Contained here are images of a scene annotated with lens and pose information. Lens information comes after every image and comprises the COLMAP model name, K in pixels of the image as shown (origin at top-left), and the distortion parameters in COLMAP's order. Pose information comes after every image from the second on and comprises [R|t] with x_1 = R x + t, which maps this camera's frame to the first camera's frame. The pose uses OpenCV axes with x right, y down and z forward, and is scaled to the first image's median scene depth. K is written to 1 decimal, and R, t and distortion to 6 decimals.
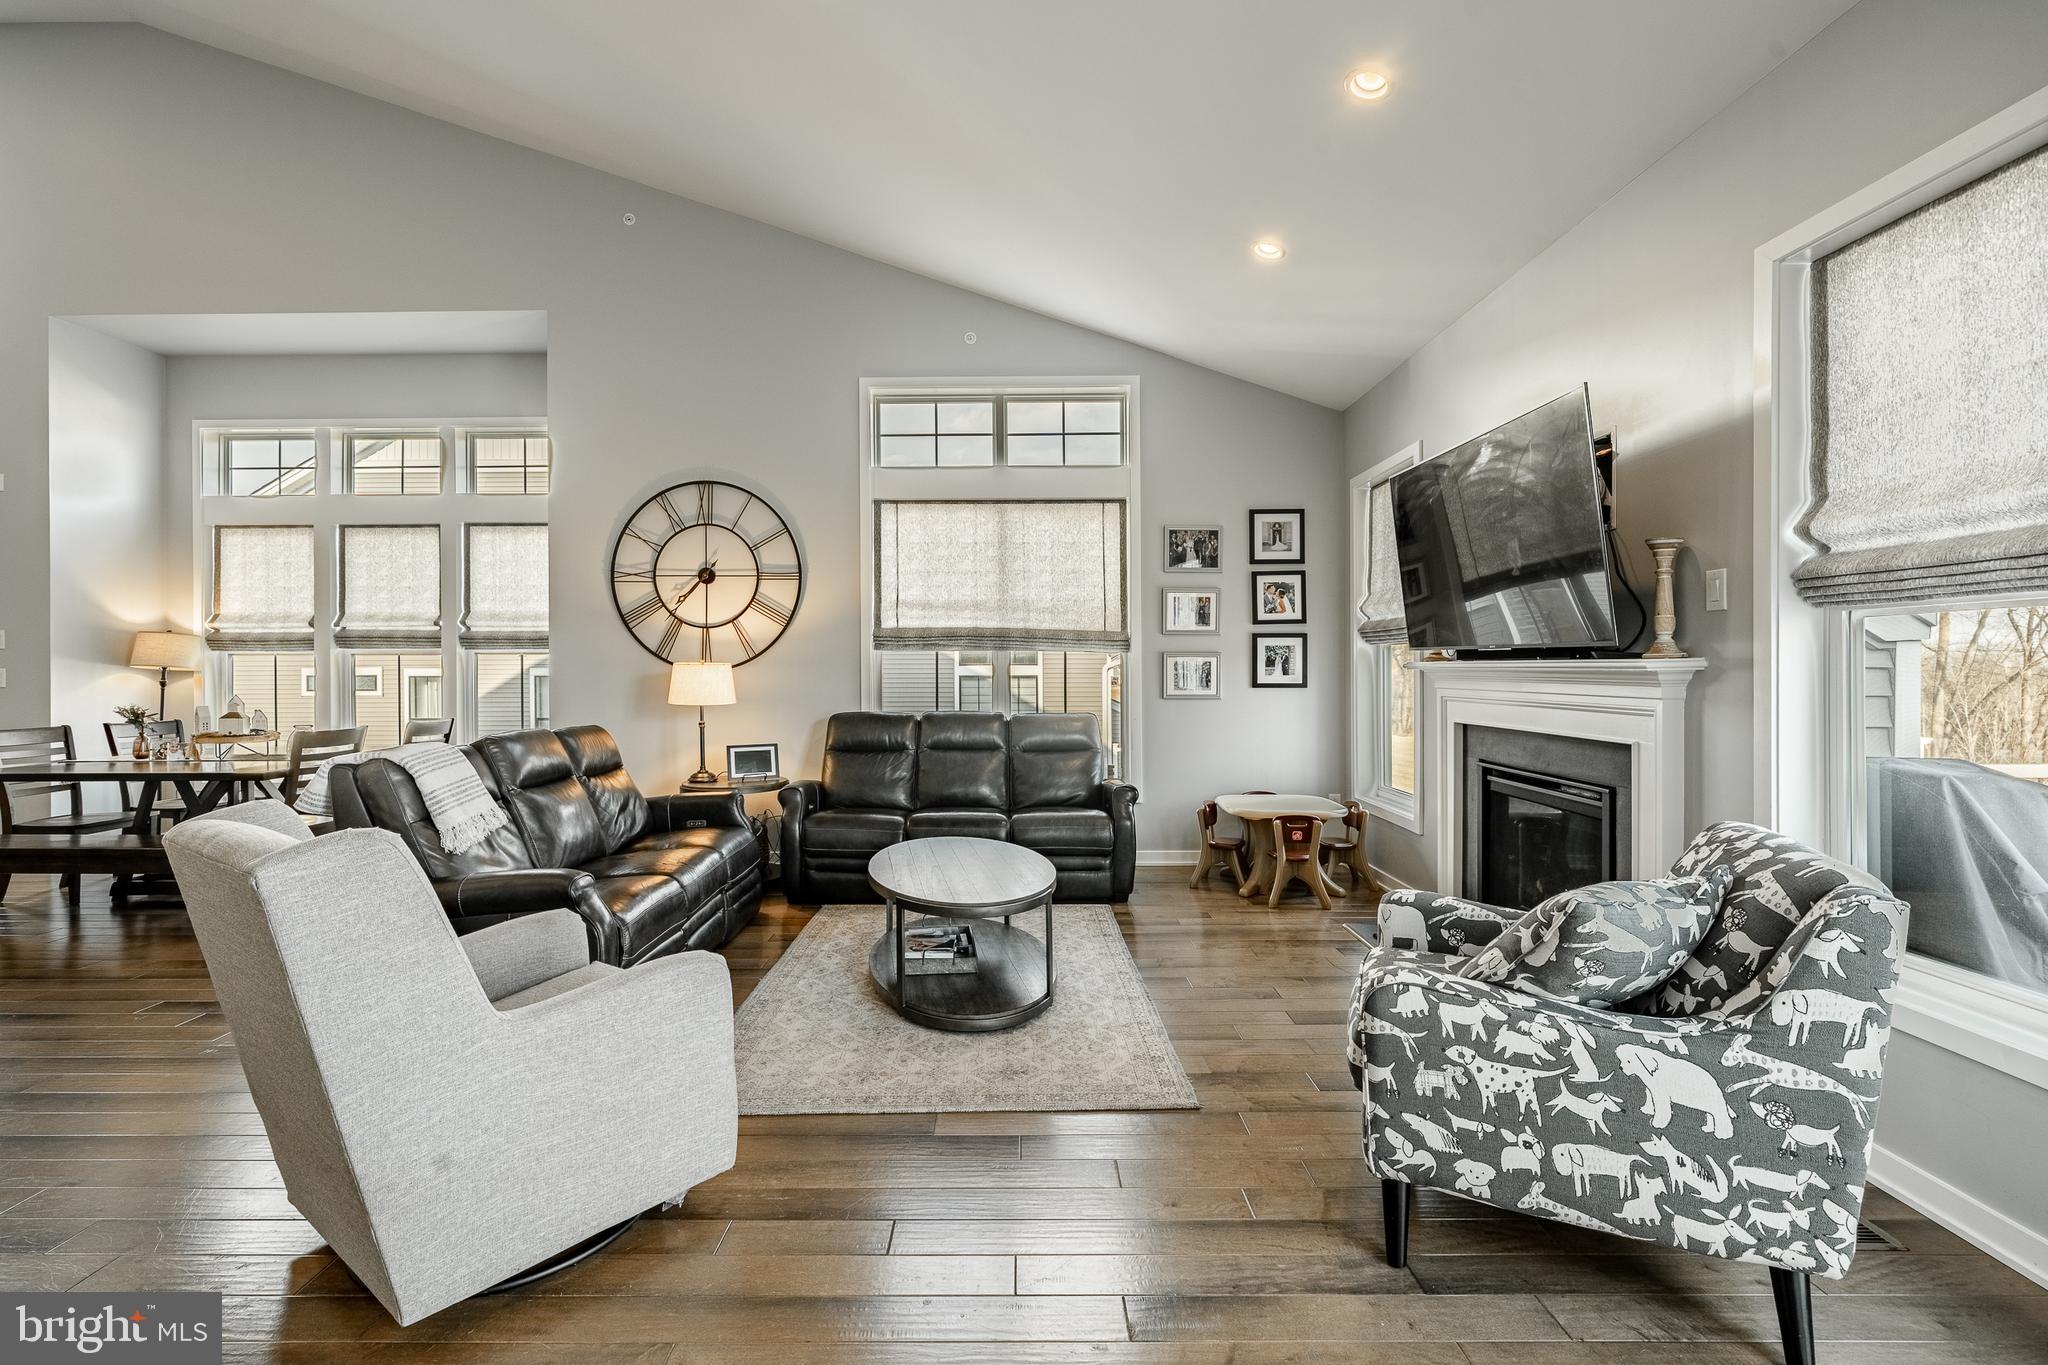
lens RADIAL K [[895.4, 0, 1010.2], [0, 895.4, 668.2], [0, 0, 1]] dist [-0.004836, 0.000440]
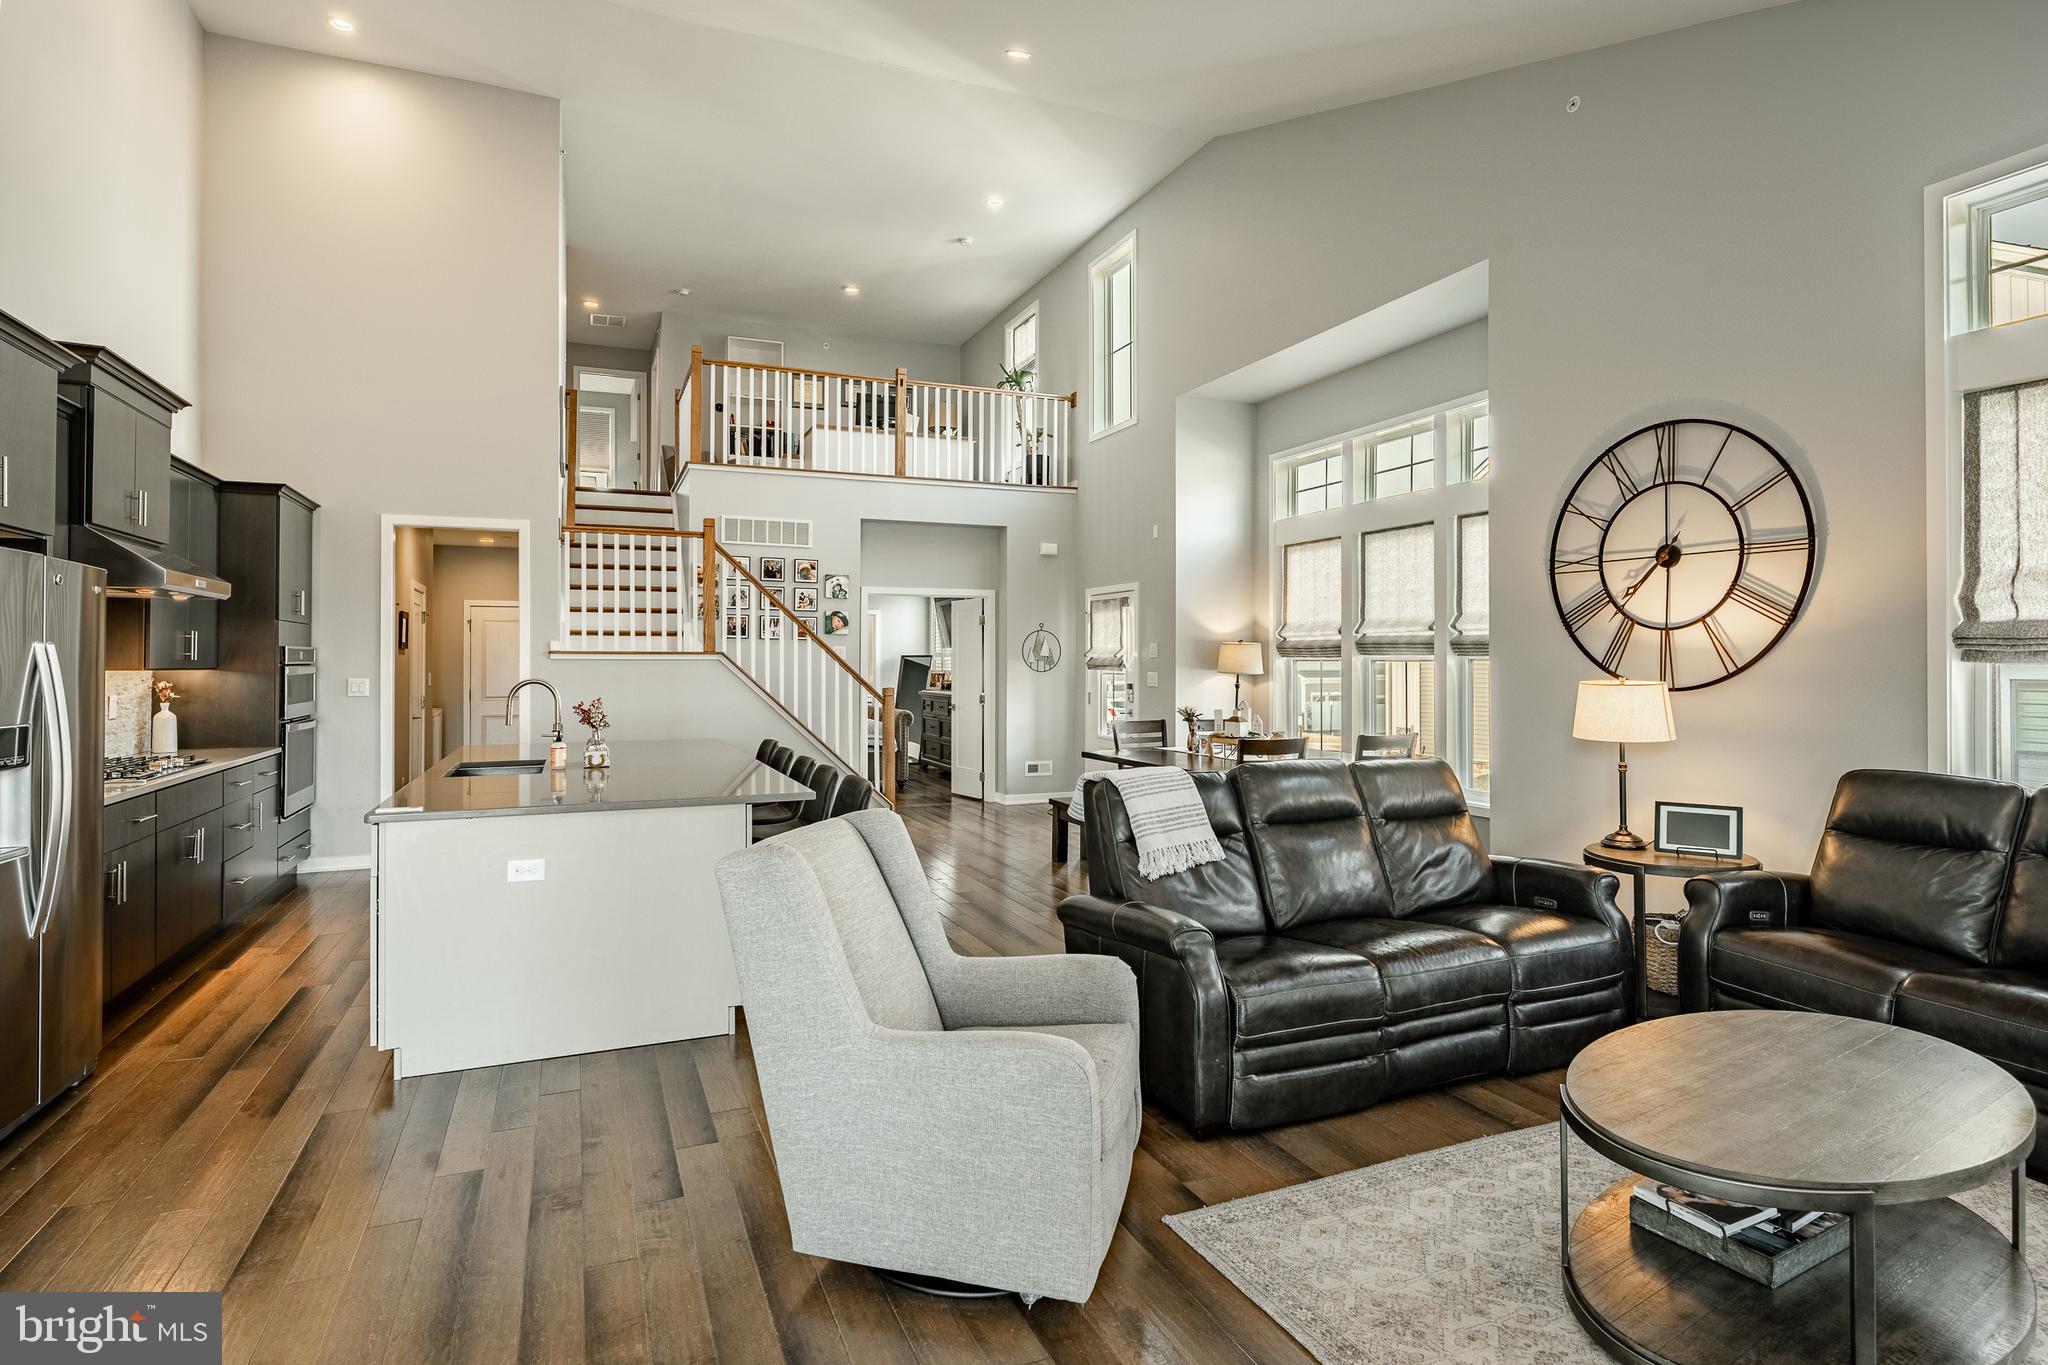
lens RADIAL K [[1040.8, 0, 1016.0], [0, 1040.8, 674.6], [0, 0, 1]] dist [0.002949, -0.004112]
pose [[0.390471, 0.015430, -0.920486, 0.218515], [0.002774, 0.999835, 0.017936, -0.025923], [0.920611, -0.009557, 0.390364, 0.205170]]
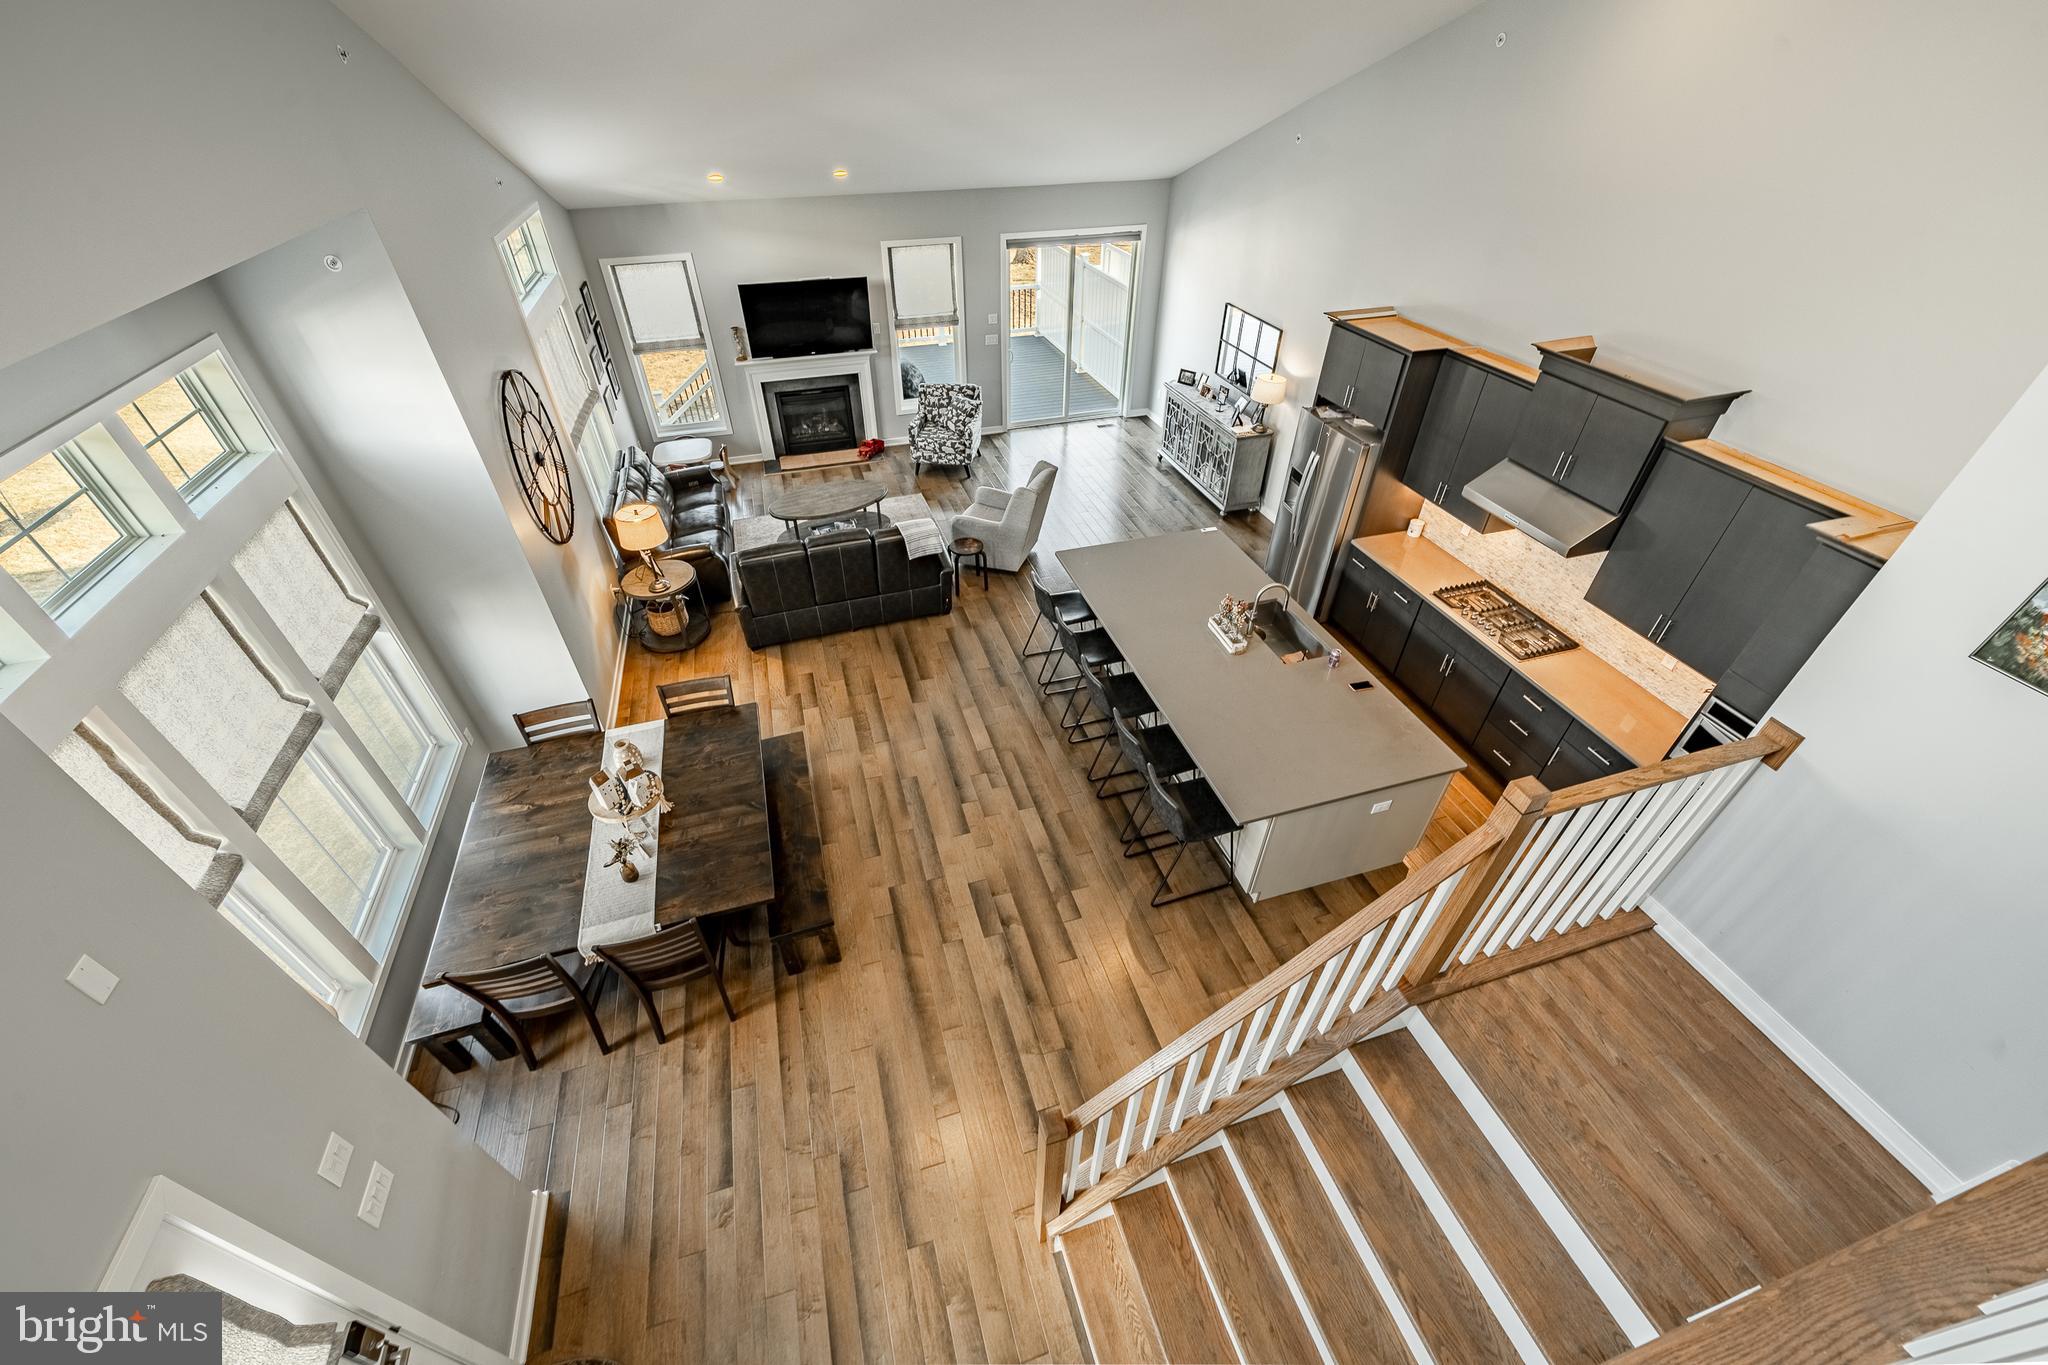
lens RADIAL K [[782.2, 0, 1024.8], [0, 782.2, 687.6], [0, 0, 1]] dist [-0.009577, 0.000399]
pose [[-0.302978, -0.604113, 0.737056, -1.435297], [-0.001169, 0.773643, 0.633621, -0.508482], [-0.952997, 0.191112, -0.235103, 0.704745]]
